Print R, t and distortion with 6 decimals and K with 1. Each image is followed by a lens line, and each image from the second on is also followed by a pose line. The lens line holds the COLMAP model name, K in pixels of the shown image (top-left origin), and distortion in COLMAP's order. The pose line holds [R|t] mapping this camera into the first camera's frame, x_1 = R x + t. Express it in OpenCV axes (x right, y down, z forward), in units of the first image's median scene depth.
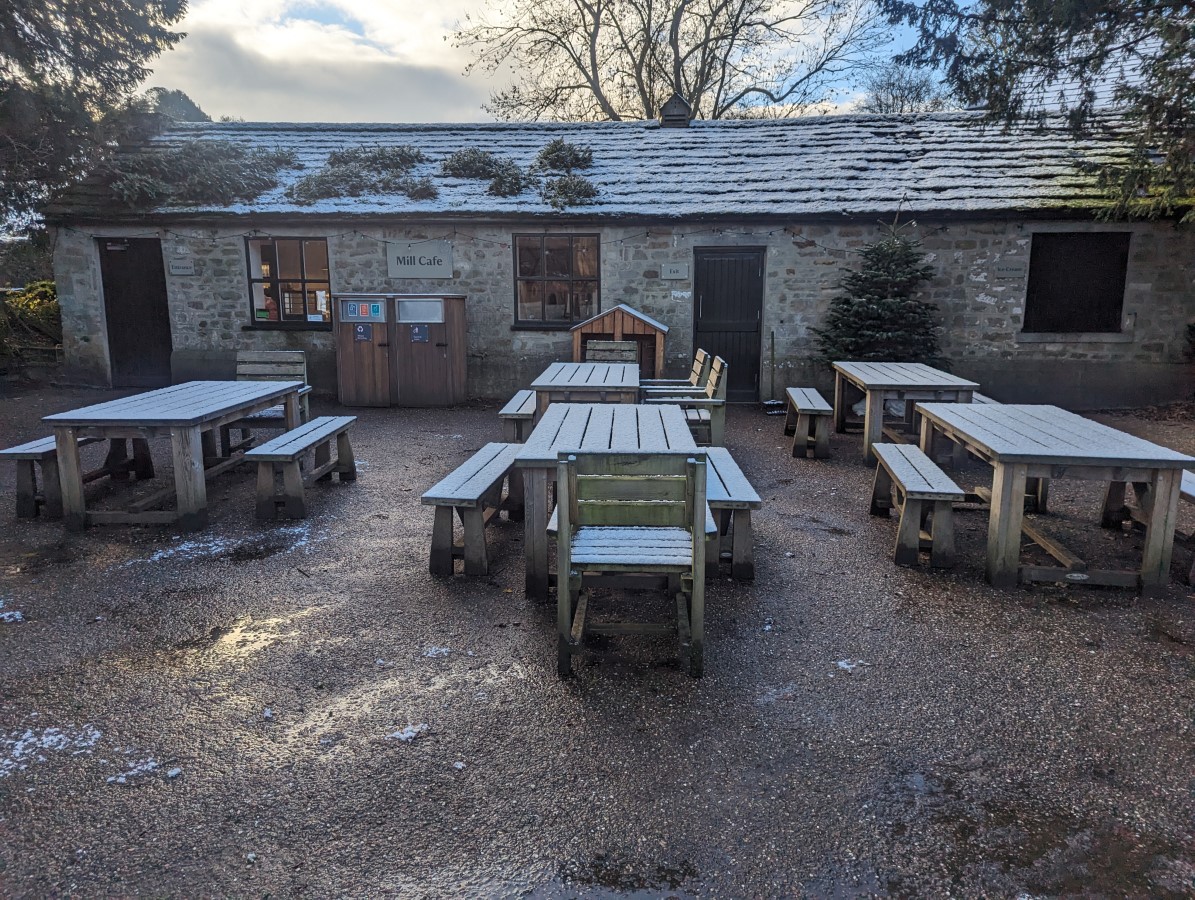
lens RADIAL K [[809.3, 0, 597.5], [0, 809.3, 450.0], [0, 0, 1]] dist [0.075841, -0.057666]
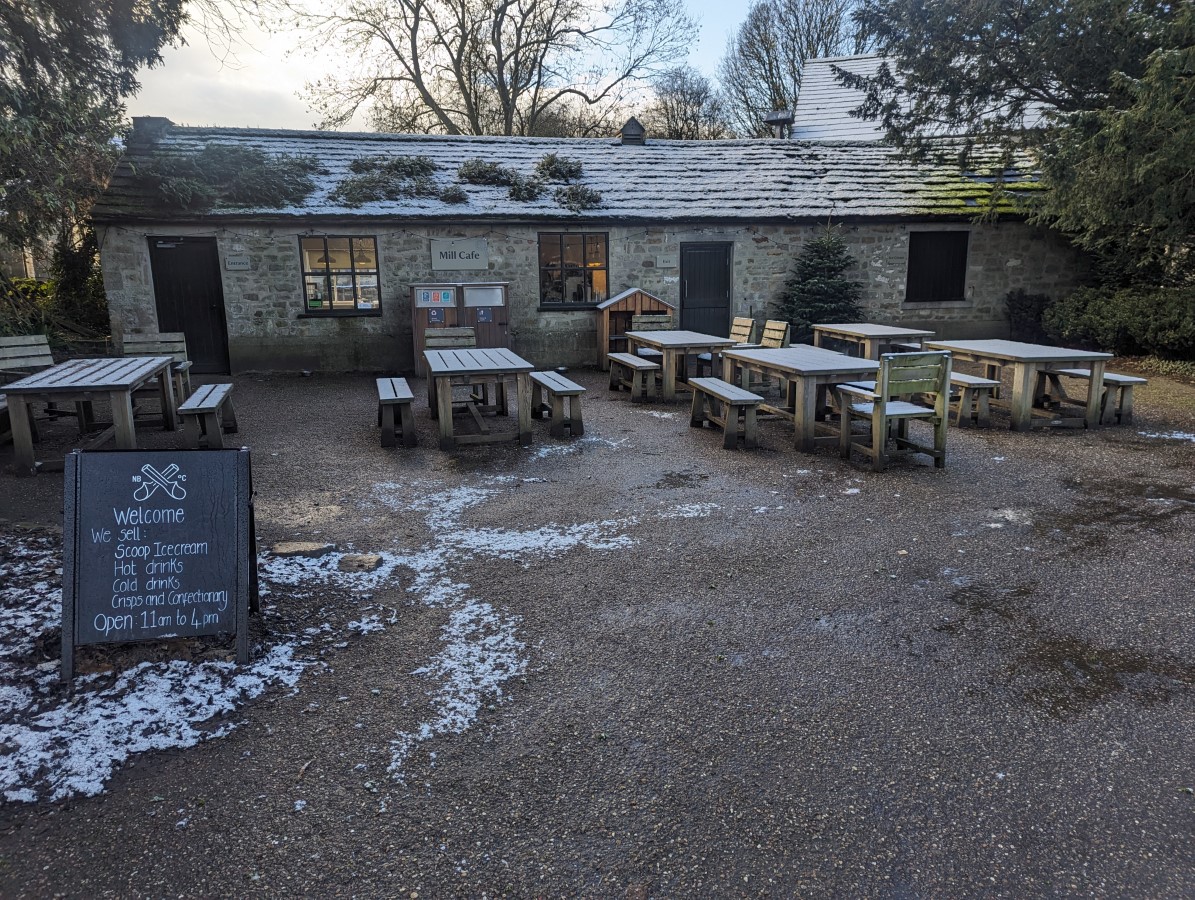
lens RADIAL K [[809.3, 0, 597.5], [0, 809.3, 450.0], [0, 0, 1]] dist [0.075841, -0.057666]
pose [[0.963141, -0.071731, 0.259256, -0.350966], [0.068232, 0.997416, 0.022483, 0.039553], [-0.260199, -0.003965, 0.965547, -0.205429]]
